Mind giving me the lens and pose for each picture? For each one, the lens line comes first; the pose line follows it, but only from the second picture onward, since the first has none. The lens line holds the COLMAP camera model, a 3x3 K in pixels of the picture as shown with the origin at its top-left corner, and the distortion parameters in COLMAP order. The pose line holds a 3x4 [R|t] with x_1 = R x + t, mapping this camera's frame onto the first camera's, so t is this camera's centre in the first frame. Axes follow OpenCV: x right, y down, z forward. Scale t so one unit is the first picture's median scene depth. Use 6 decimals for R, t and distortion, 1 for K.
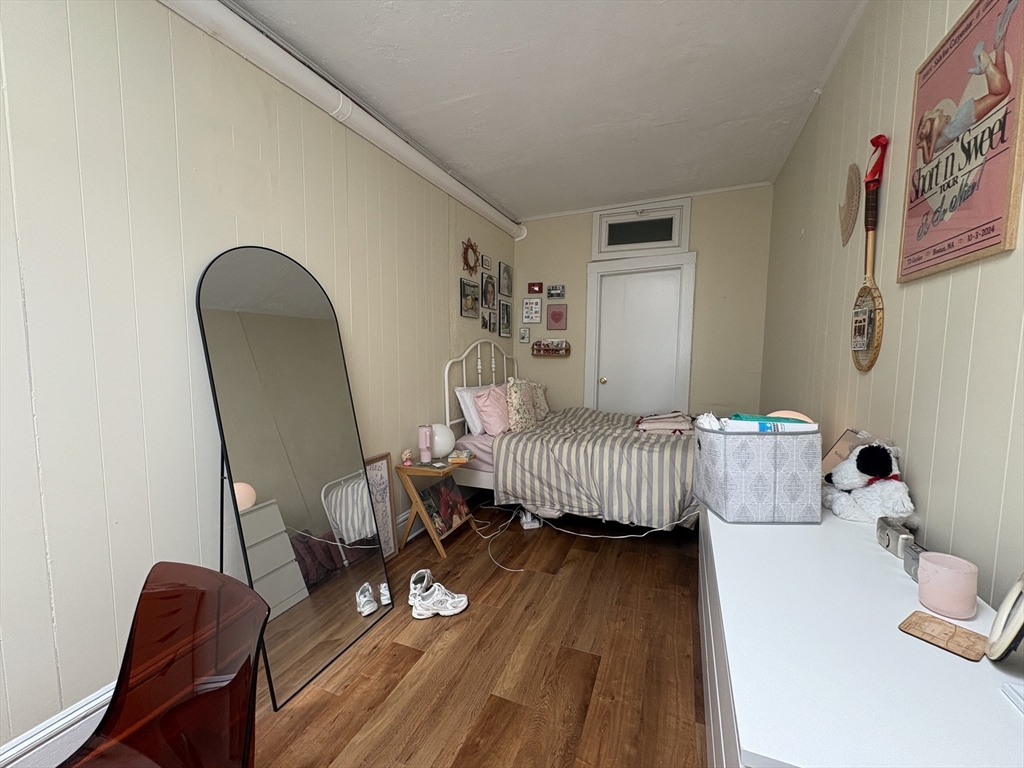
lens RADIAL K [[413.2, 0, 512.0], [0, 413.2, 384.0], [0, 0, 1]] dist [-0.001799, 0.000022]
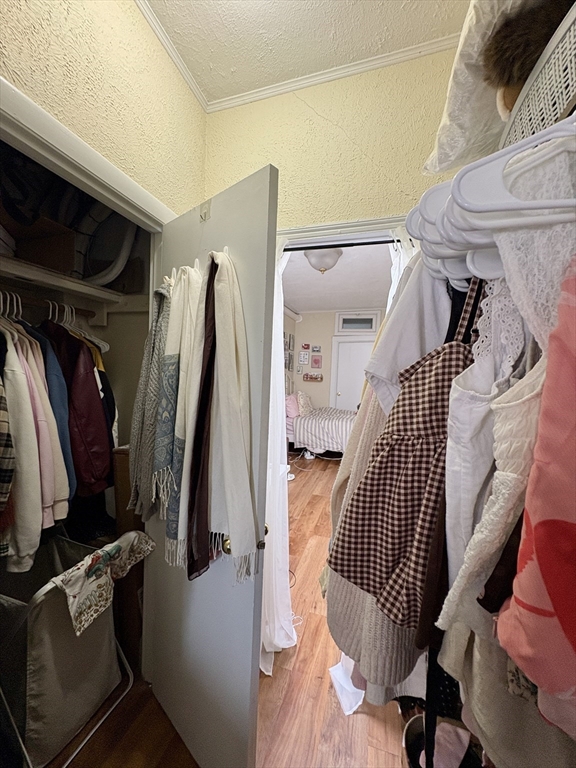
lens RADIAL K [[309.9, 0, 288.0], [0, 309.9, 384.0], [0, 0, 1]] dist [-0.001799, 0.000022]
pose [[0.994483, 0.029031, 0.100805, -0.251158], [-0.024757, 0.998751, -0.043401, 0.019543], [-0.101939, 0.040666, 0.993959, -0.670084]]
